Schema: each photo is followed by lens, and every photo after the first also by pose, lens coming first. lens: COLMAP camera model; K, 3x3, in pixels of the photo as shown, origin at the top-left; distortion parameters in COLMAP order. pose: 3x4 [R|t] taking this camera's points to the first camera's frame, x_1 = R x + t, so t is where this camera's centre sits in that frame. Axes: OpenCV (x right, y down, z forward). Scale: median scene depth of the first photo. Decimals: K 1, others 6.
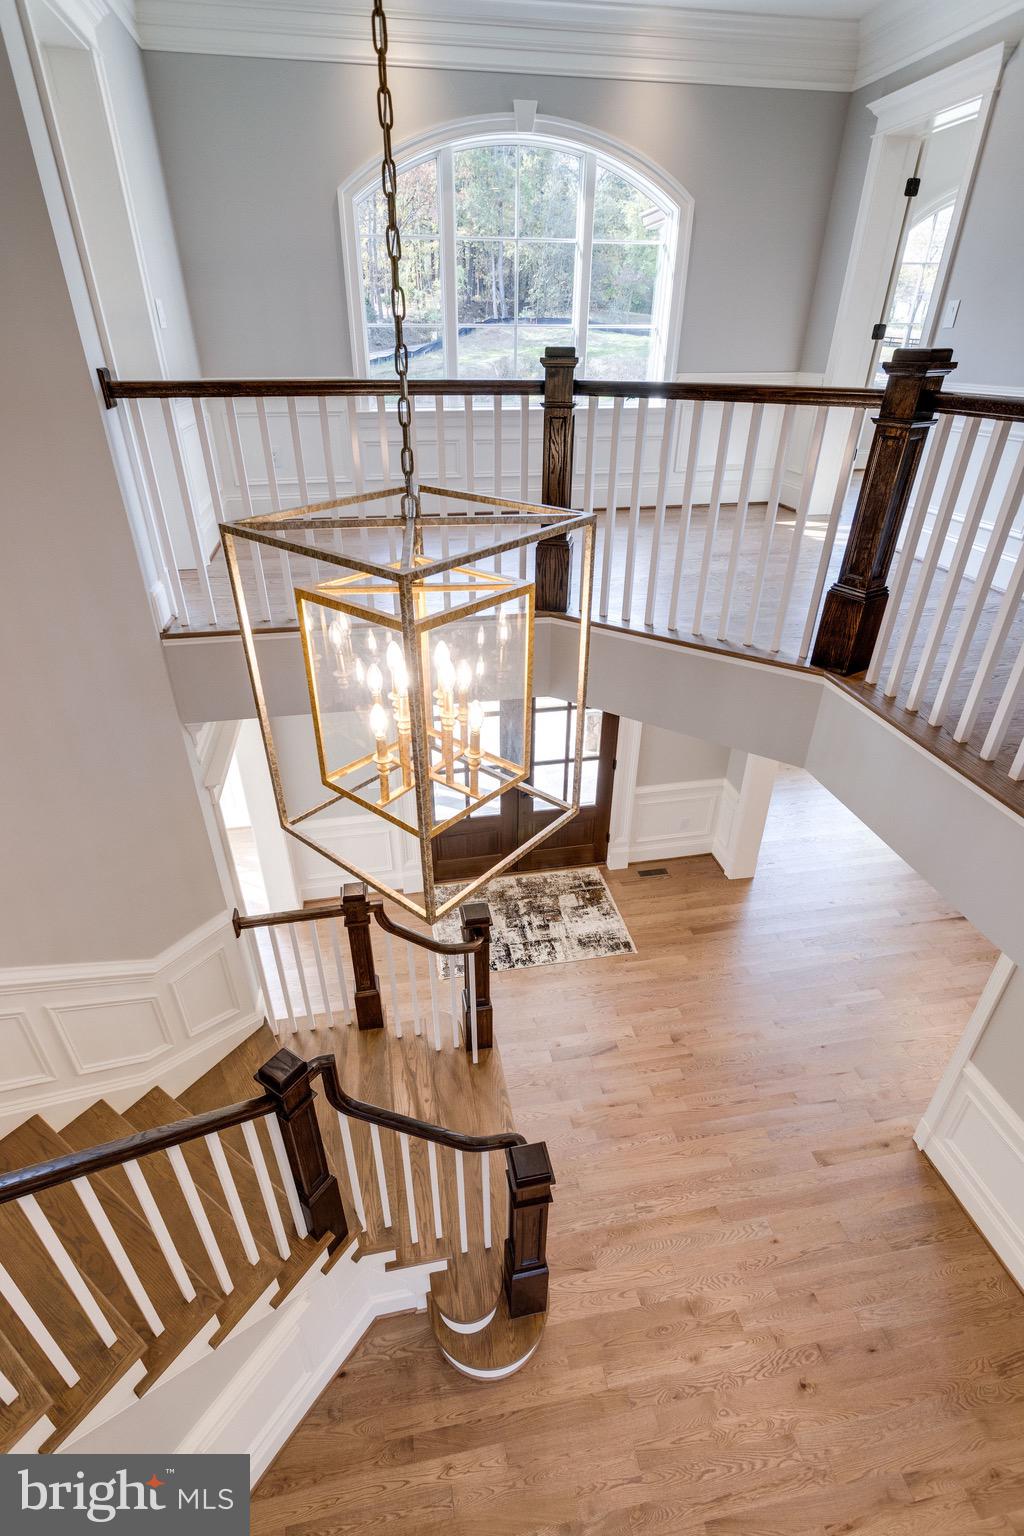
lens RADIAL K [[729.2, 0, 502.8], [0, 729.2, 780.1], [0, 0, 1]] dist [-0.003197, 0.002362]
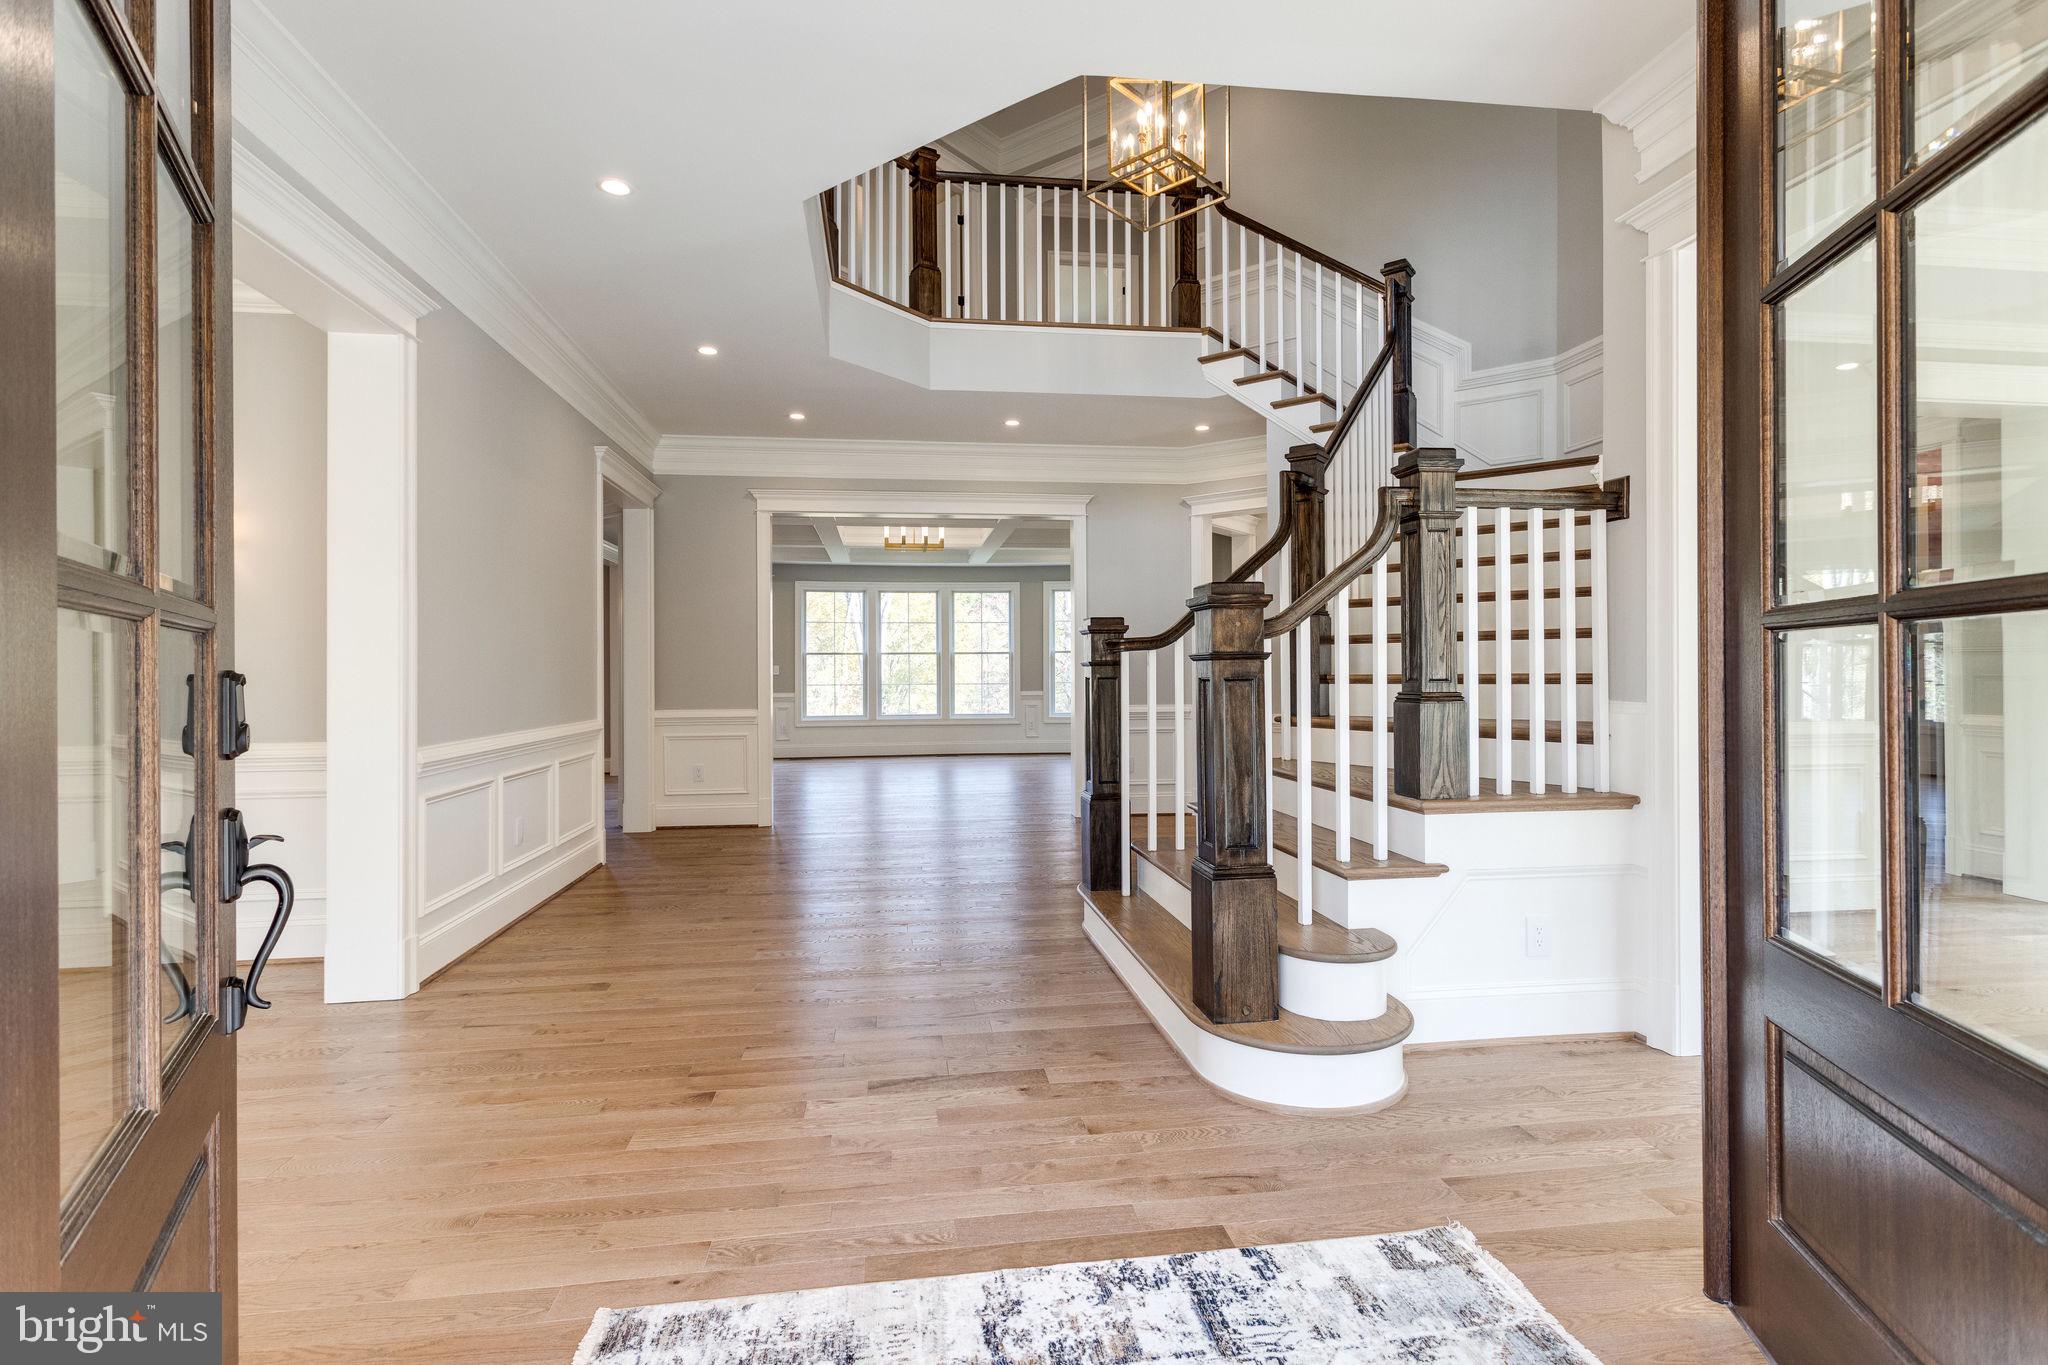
lens RADIAL K [[972.3, 0, 1028.6], [0, 972.3, 673.2], [0, 0, 1]] dist [-0.003197, 0.002362]
pose [[-0.999020, 0.007657, 0.043588, 0.045692], [0.029334, 0.852032, 0.522667, -0.069625], [-0.033136, 0.523434, -0.851422, 1.147865]]
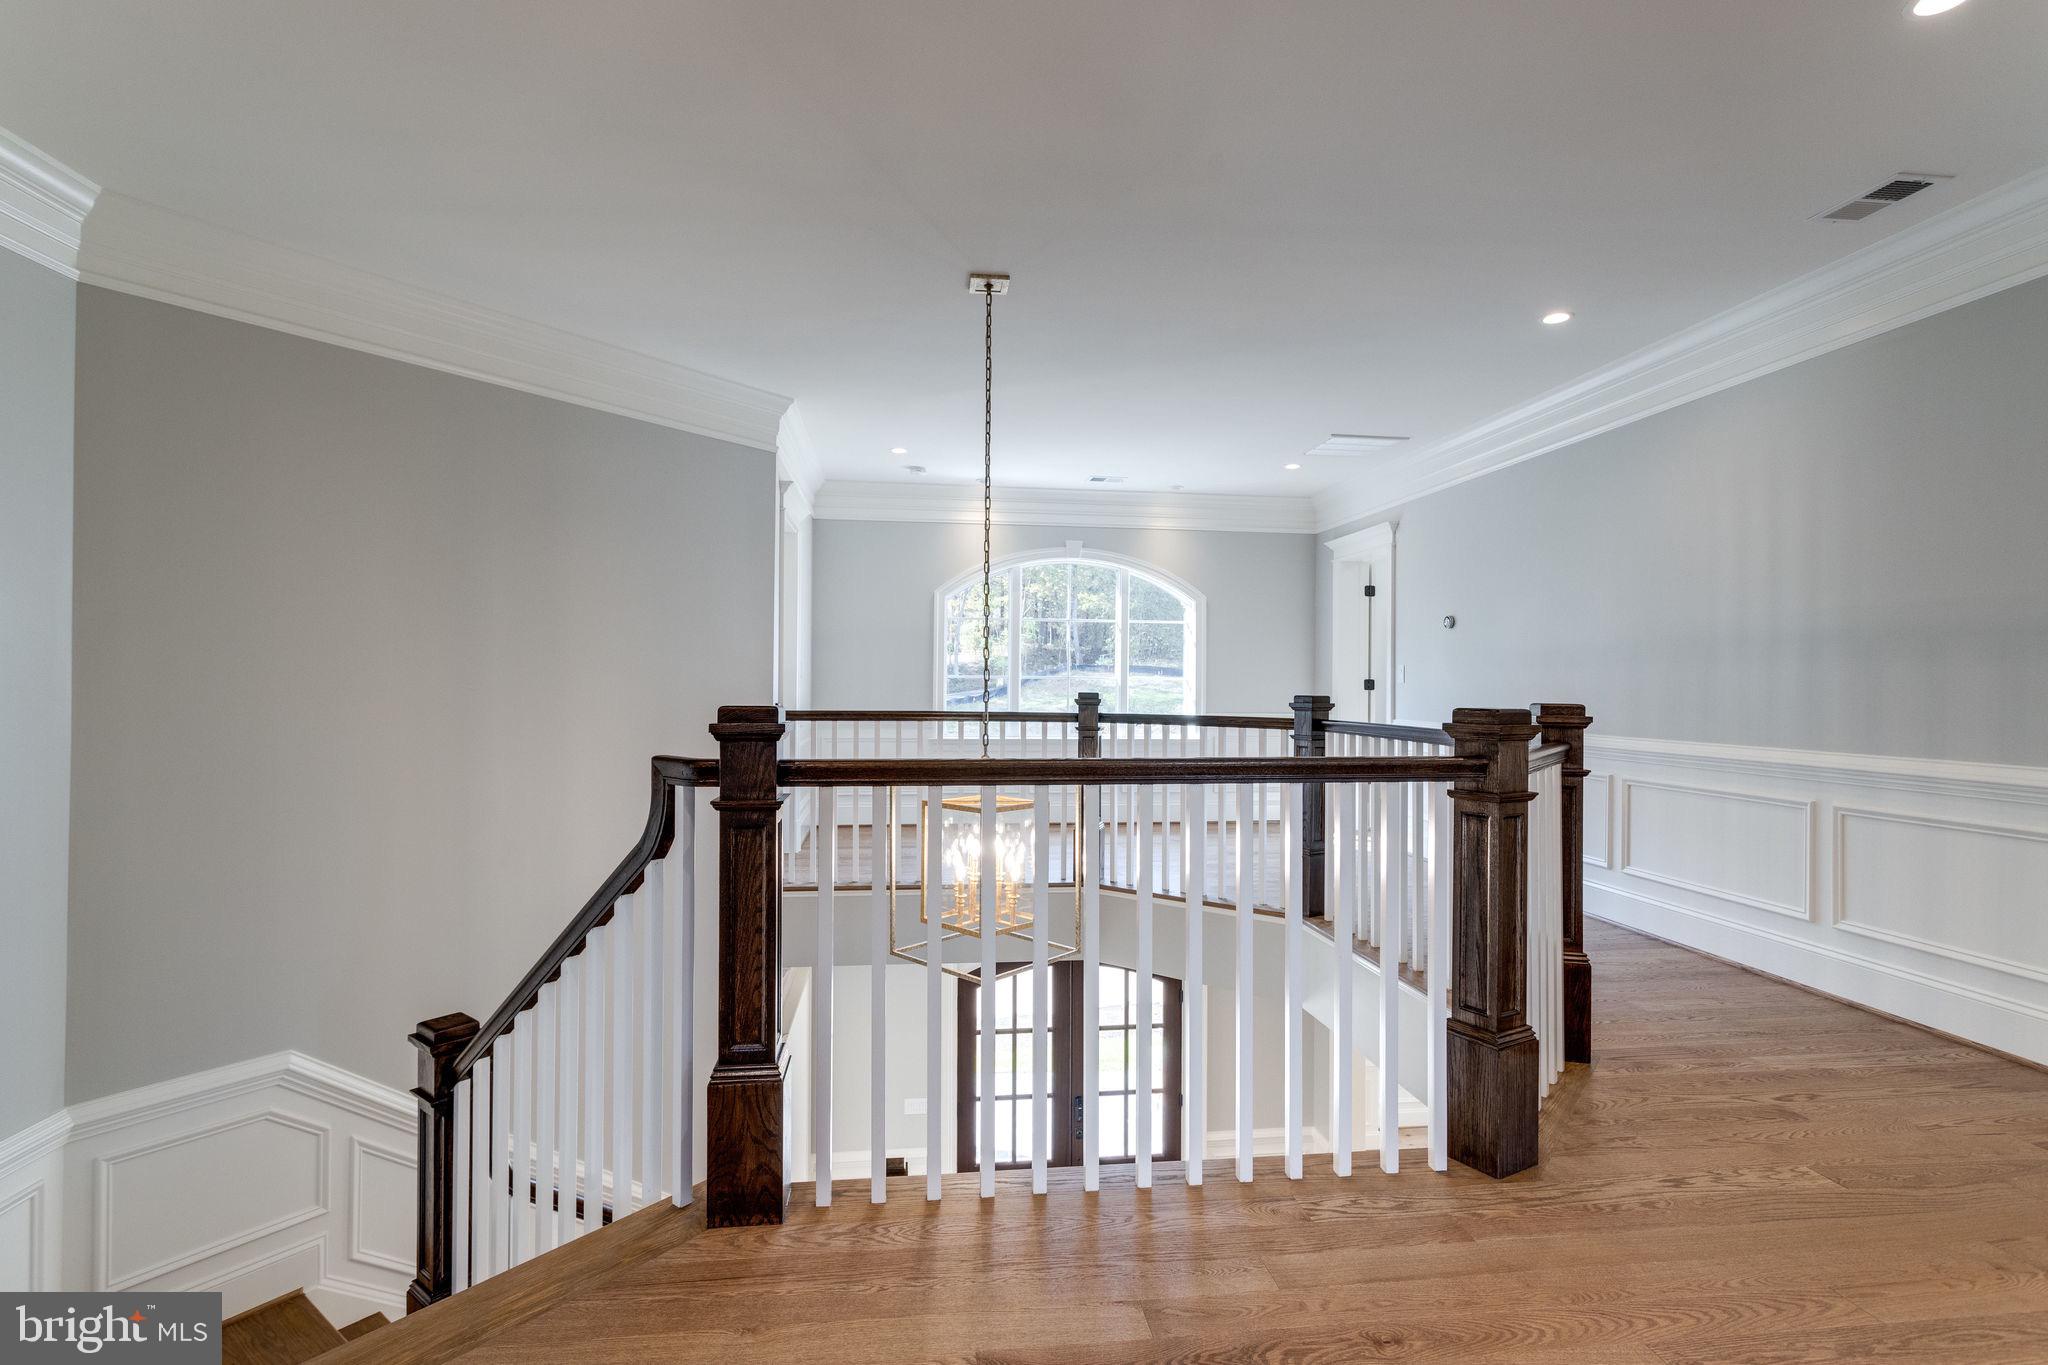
lens RADIAL K [[972.3, 0, 1015.9], [0, 972.3, 678.8], [0, 0, 1]] dist [-0.003197, 0.002362]
pose [[0.997932, 0.008332, -0.063743, 0.025292], [-0.040456, 0.851990, -0.521992, 0.174836], [0.049959, 0.523491, 0.850565, -0.293370]]
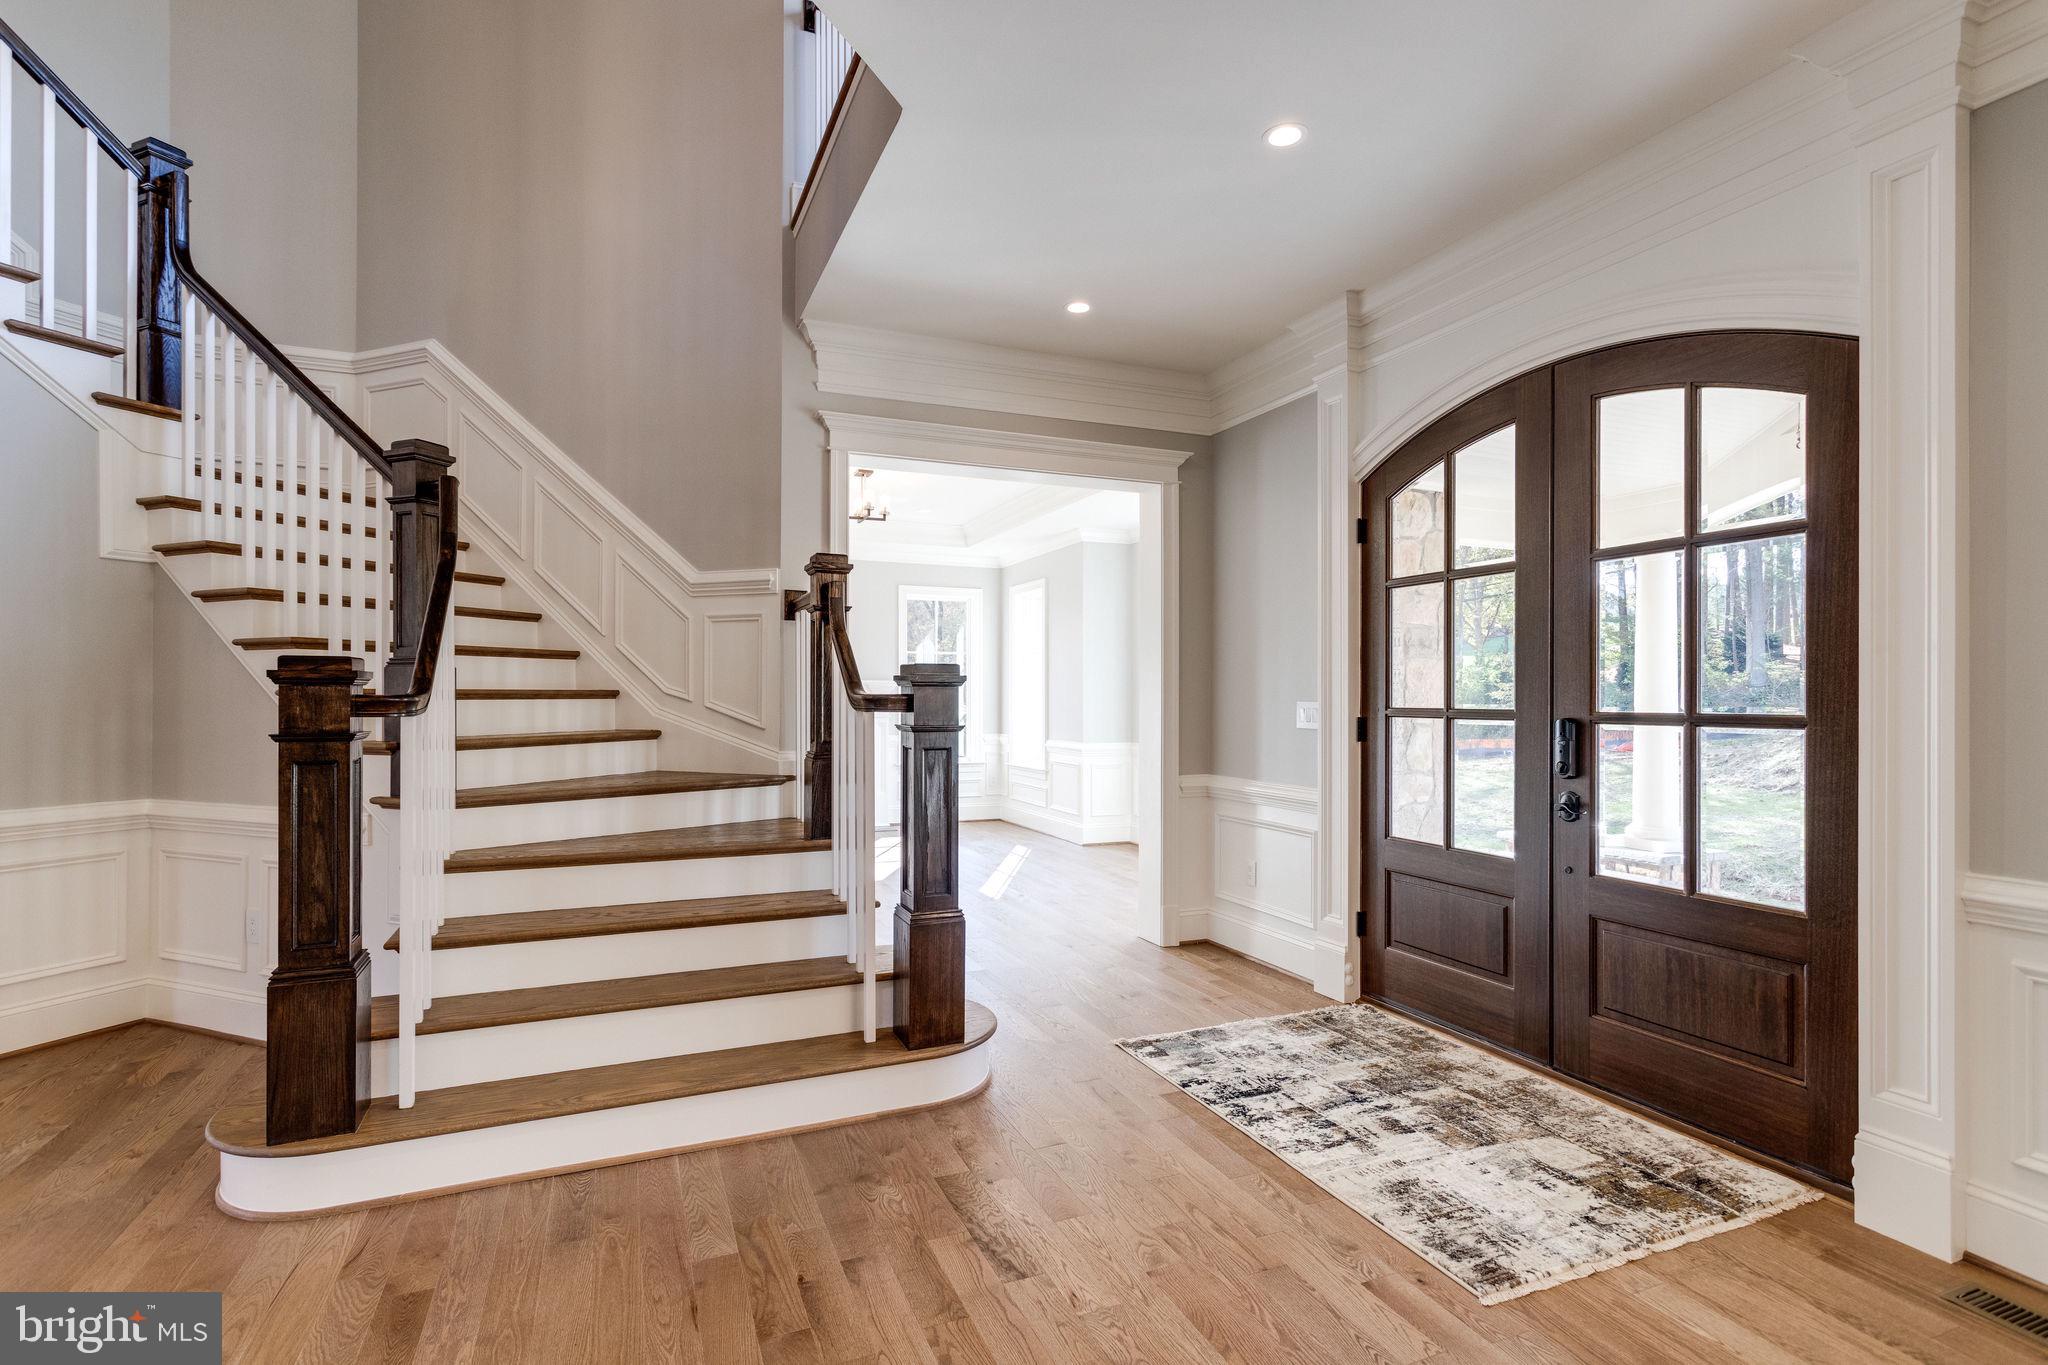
lens RADIAL K [[972.3, 0, 1019.1], [0, 972.3, 697.7], [0, 0, 1]] dist [-0.003197, 0.002362]
pose [[0.213340, 0.003245, -0.976973, 0.482649], [-0.514763, 0.850300, -0.109584, 0.179602], [0.830364, 0.526288, 0.183074, 0.696540]]
